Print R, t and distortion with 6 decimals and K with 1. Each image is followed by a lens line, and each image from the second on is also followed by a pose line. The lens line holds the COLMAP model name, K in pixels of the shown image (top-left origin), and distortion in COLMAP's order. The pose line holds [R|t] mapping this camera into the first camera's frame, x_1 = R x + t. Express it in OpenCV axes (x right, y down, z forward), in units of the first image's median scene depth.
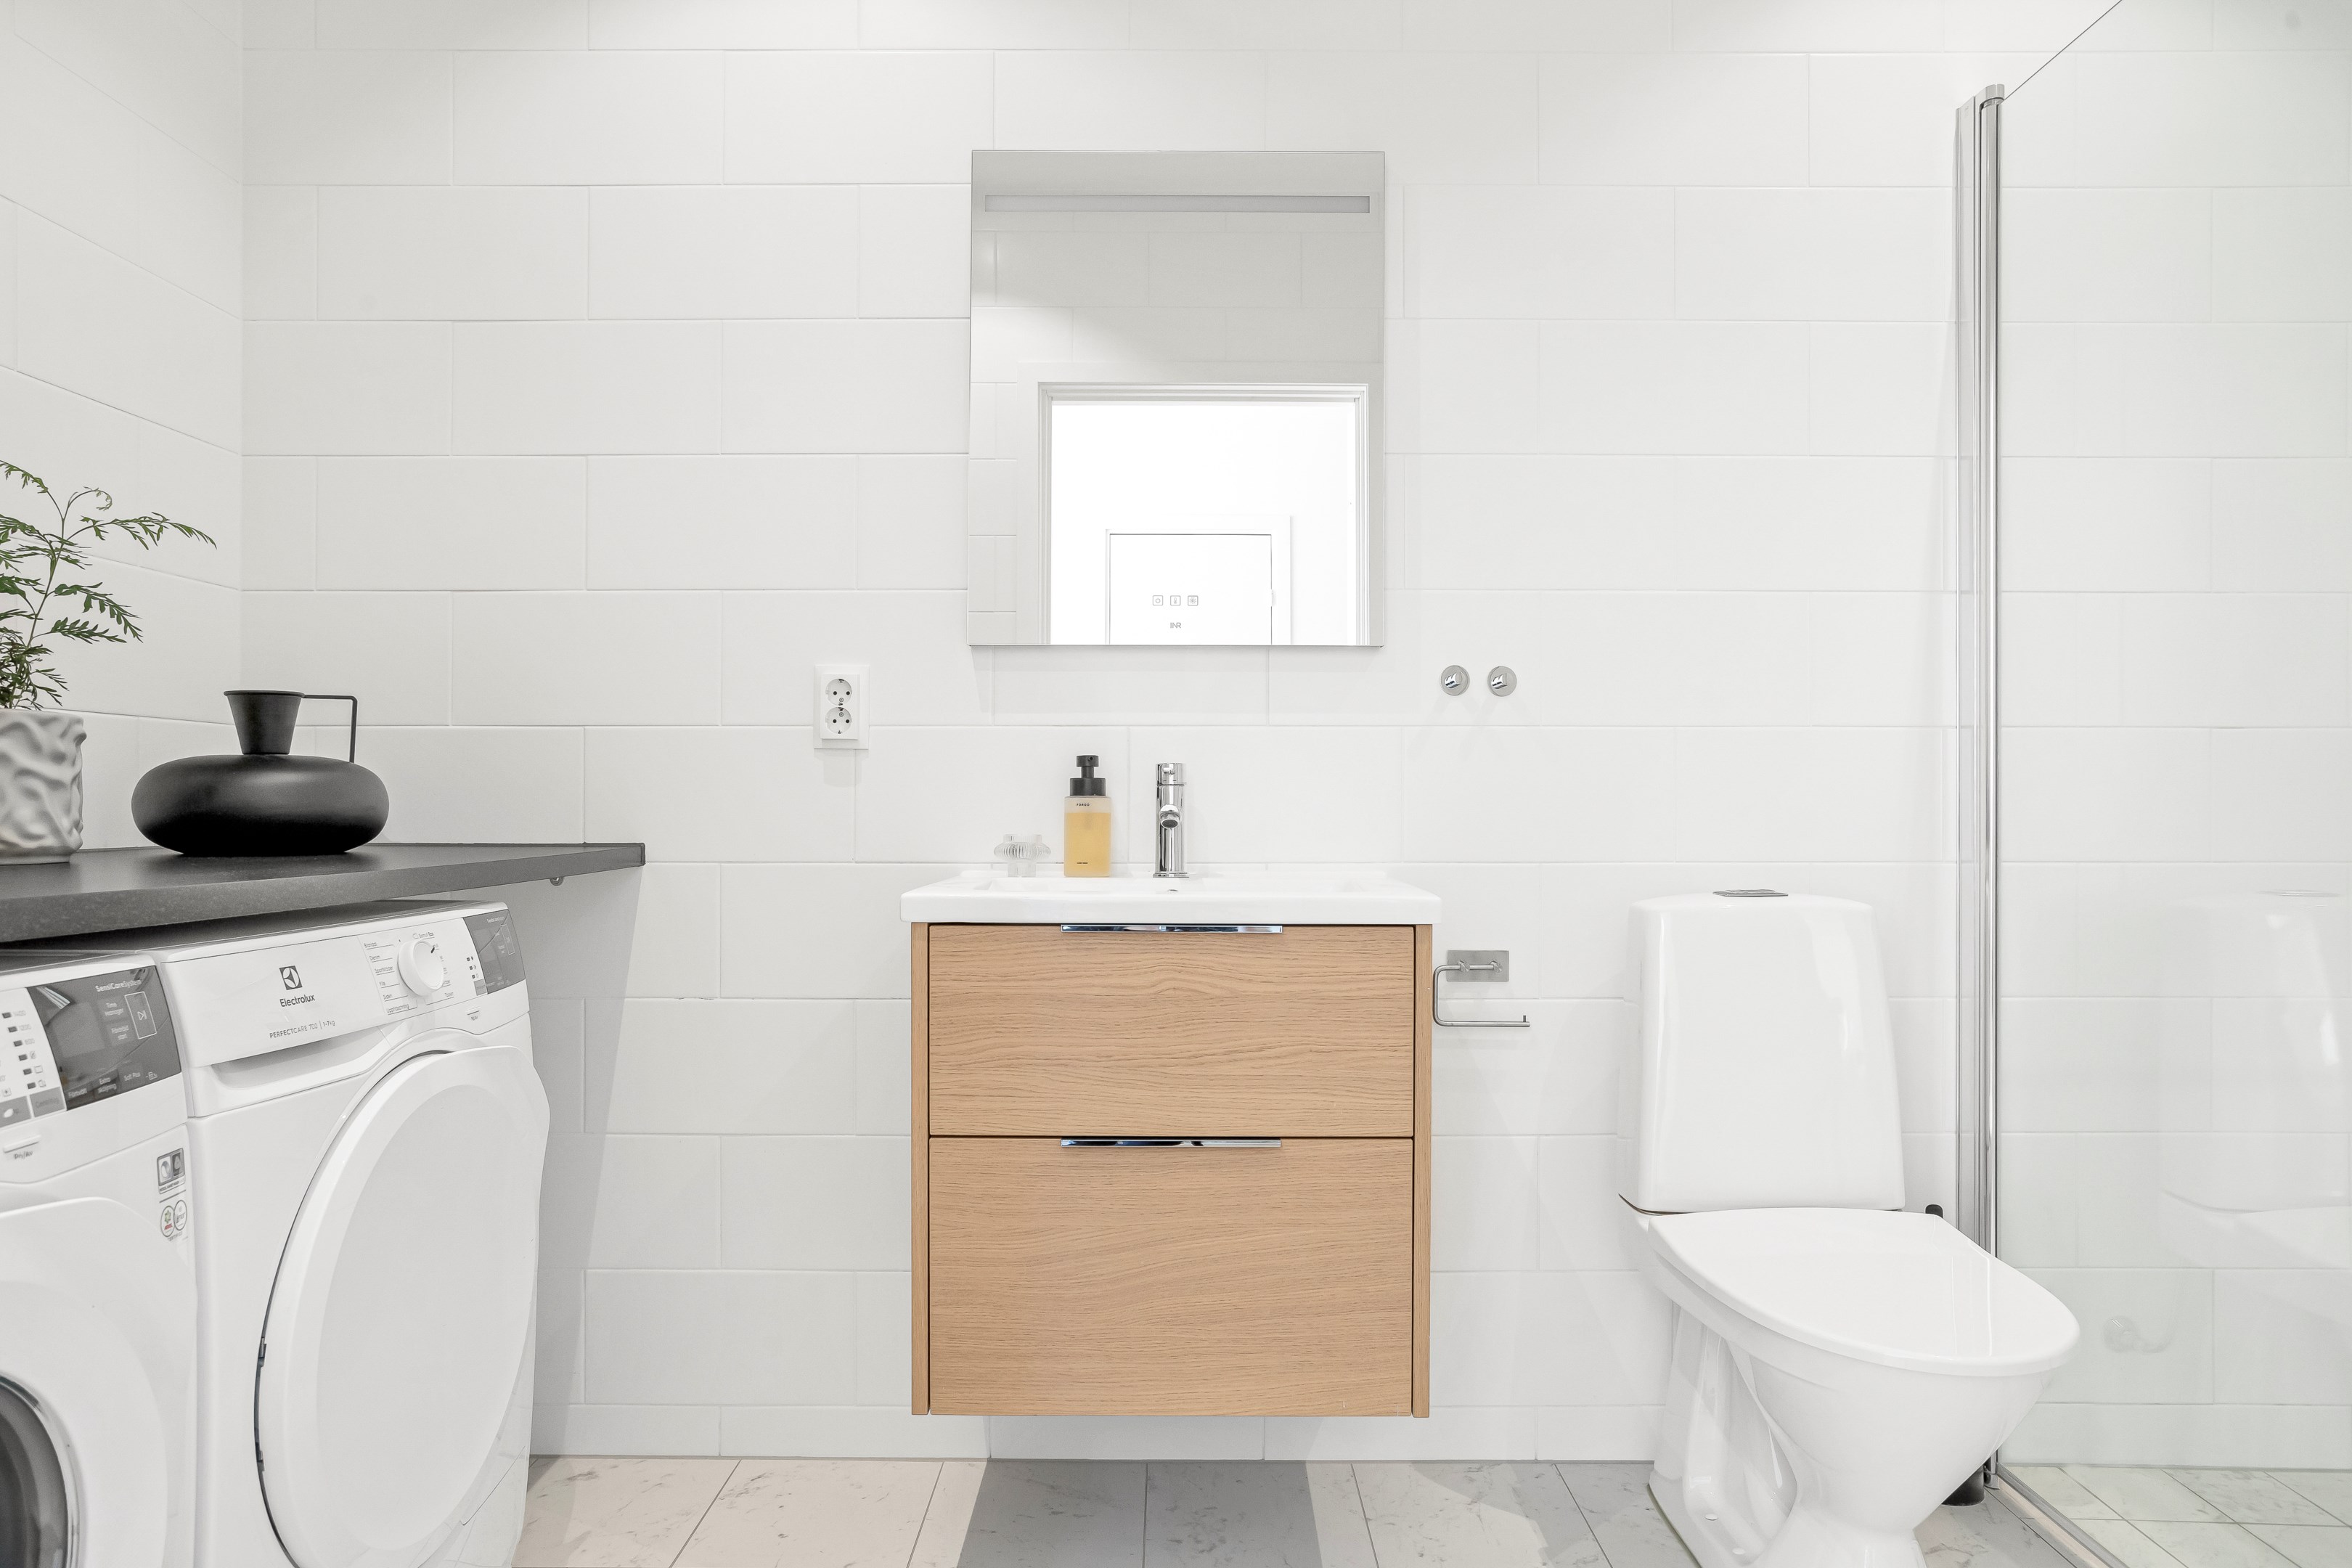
lens RADIAL K [[1463.0, 0, 1179.6], [0, 1463.0, 803.7], [0, 0, 1]] dist [-0.040082, 0.002700]
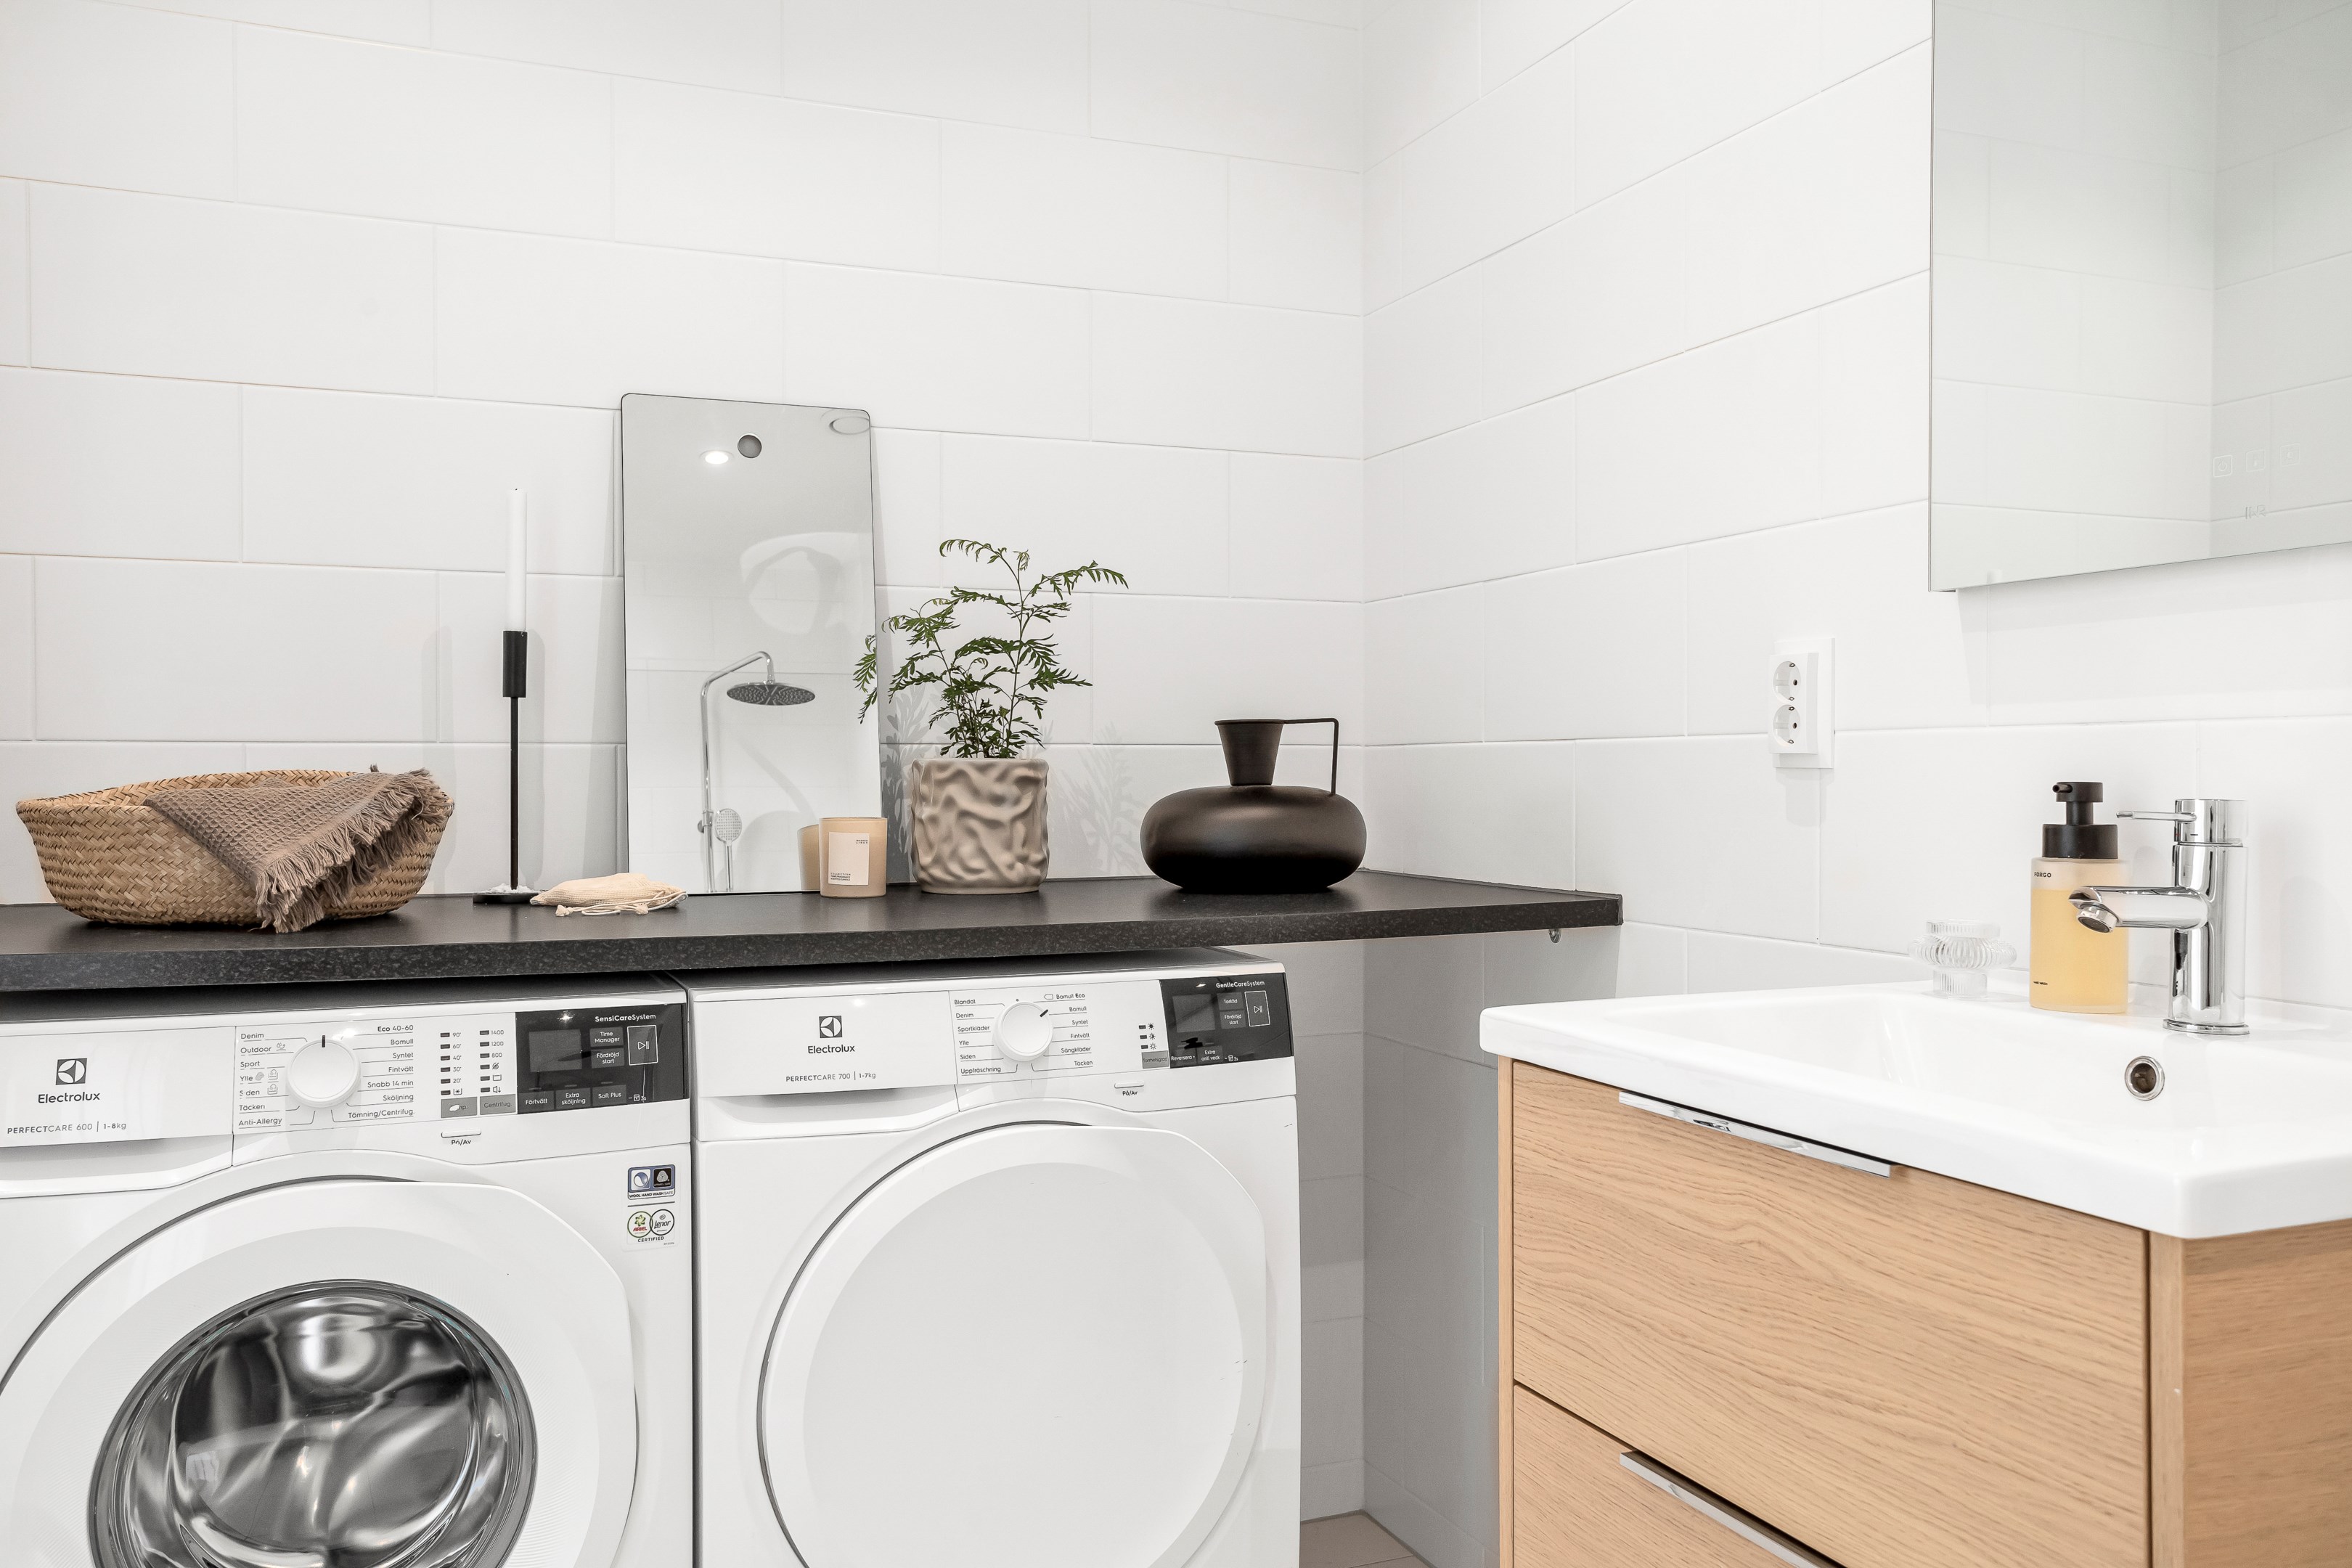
lens RADIAL K [[1890.5, 0, 1173.5], [0, 1890.5, 770.2], [0, 0, 1]] dist [0.005935, 0.011032]
pose [[0.347979, -0.002055, -0.937500, 0.575705], [0.008021, 0.999968, 0.000785, -0.049701], [0.937468, -0.007793, 0.347984, 0.559520]]
